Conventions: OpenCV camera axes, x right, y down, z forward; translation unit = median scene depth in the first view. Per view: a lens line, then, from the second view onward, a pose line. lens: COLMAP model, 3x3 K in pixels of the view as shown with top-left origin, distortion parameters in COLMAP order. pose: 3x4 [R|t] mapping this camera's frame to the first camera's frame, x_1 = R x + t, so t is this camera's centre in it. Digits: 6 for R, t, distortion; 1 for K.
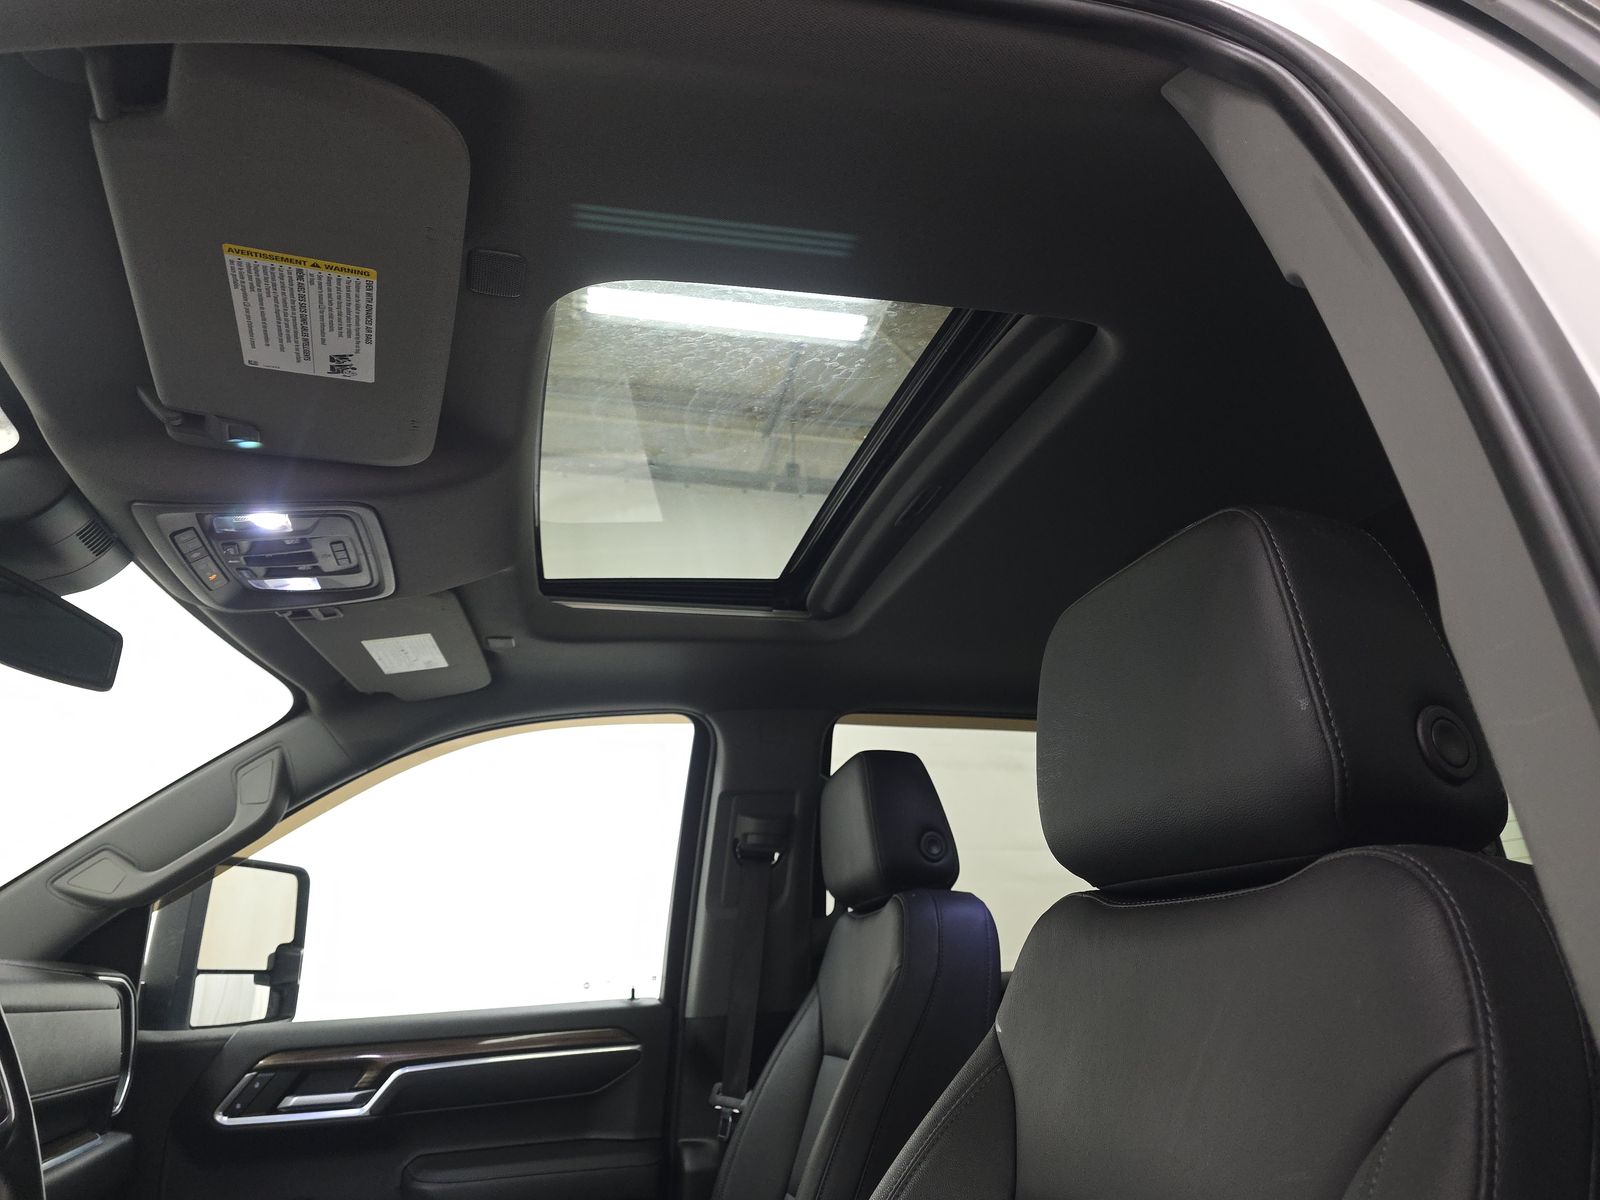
lens RADIAL K [[1072.2, 0, 813.9], [0, 1072.2, 622.6], [0, 0, 1]] dist [0.072496, -0.053700]
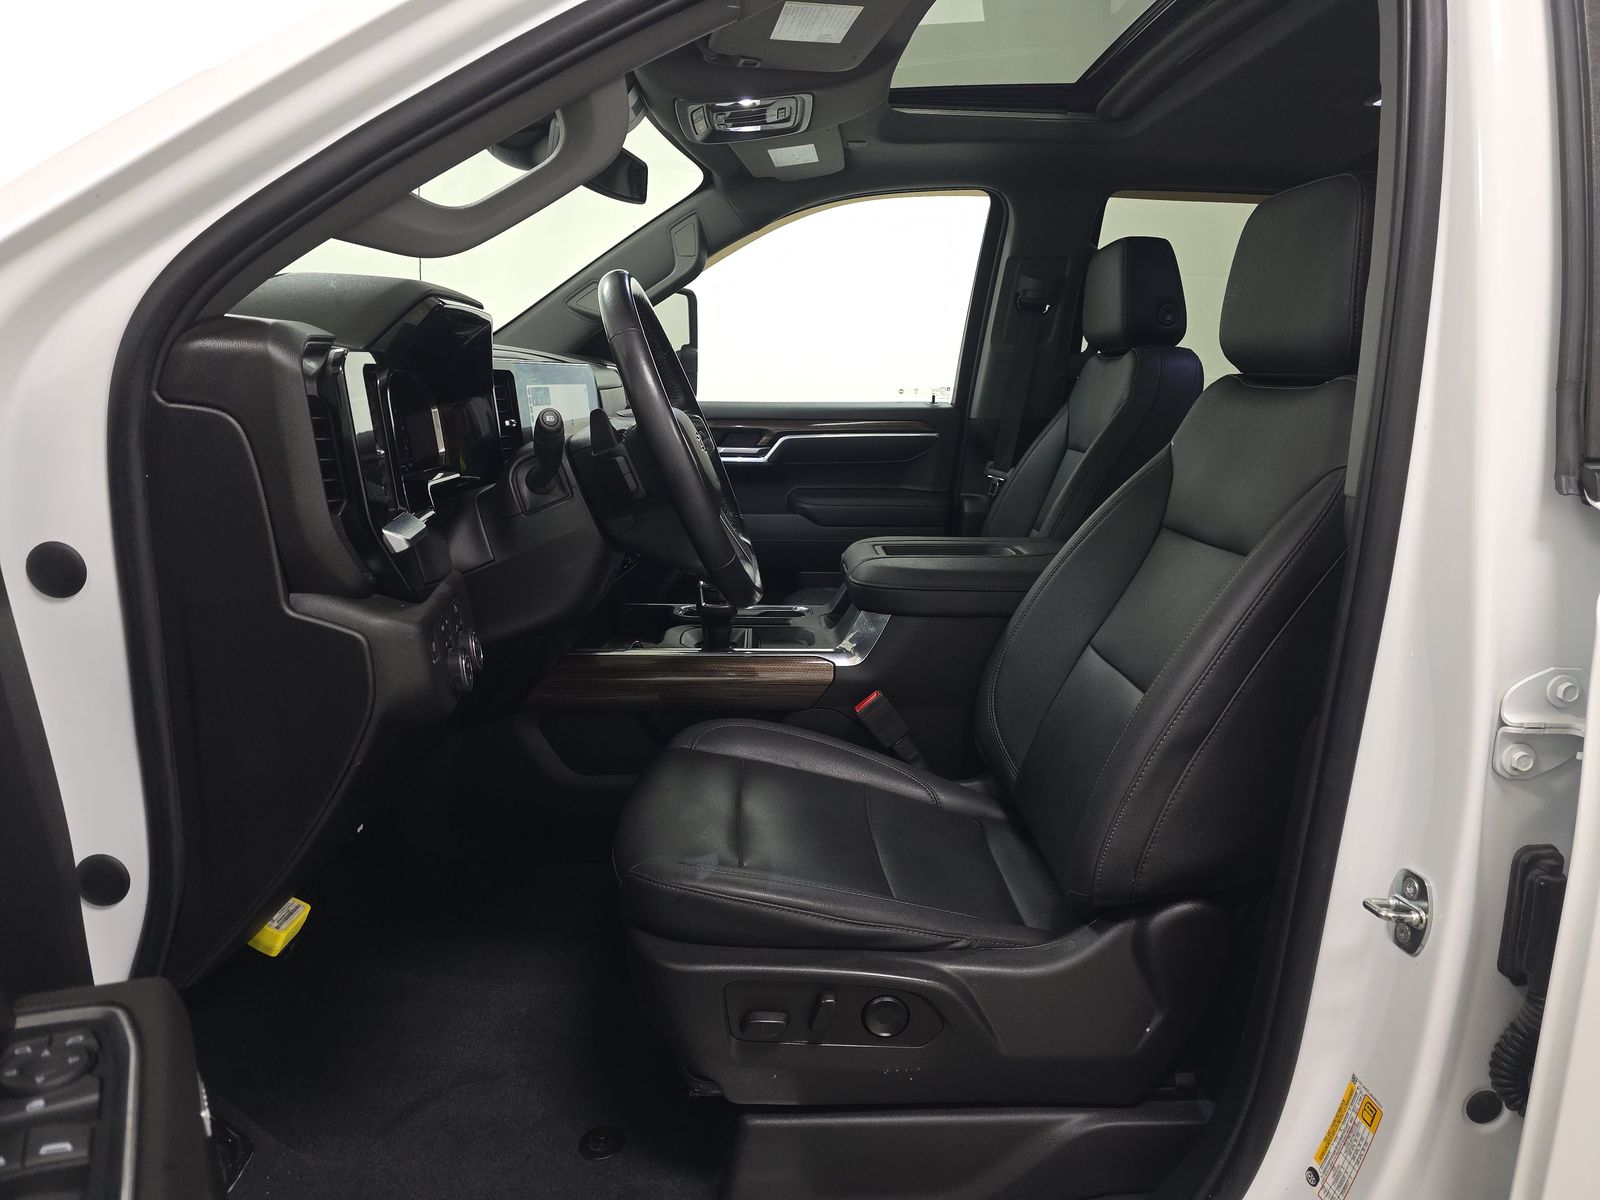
lens RADIAL K [[1072.2, 0, 813.9], [0, 1072.2, 622.6], [0, 0, 1]] dist [0.072496, -0.053700]
pose [[0.975482, 0.103593, -0.194174, -0.017165], [0.013559, 0.852324, 0.522838, -0.161259], [0.219662, -0.512652, 0.830022, -0.390096]]
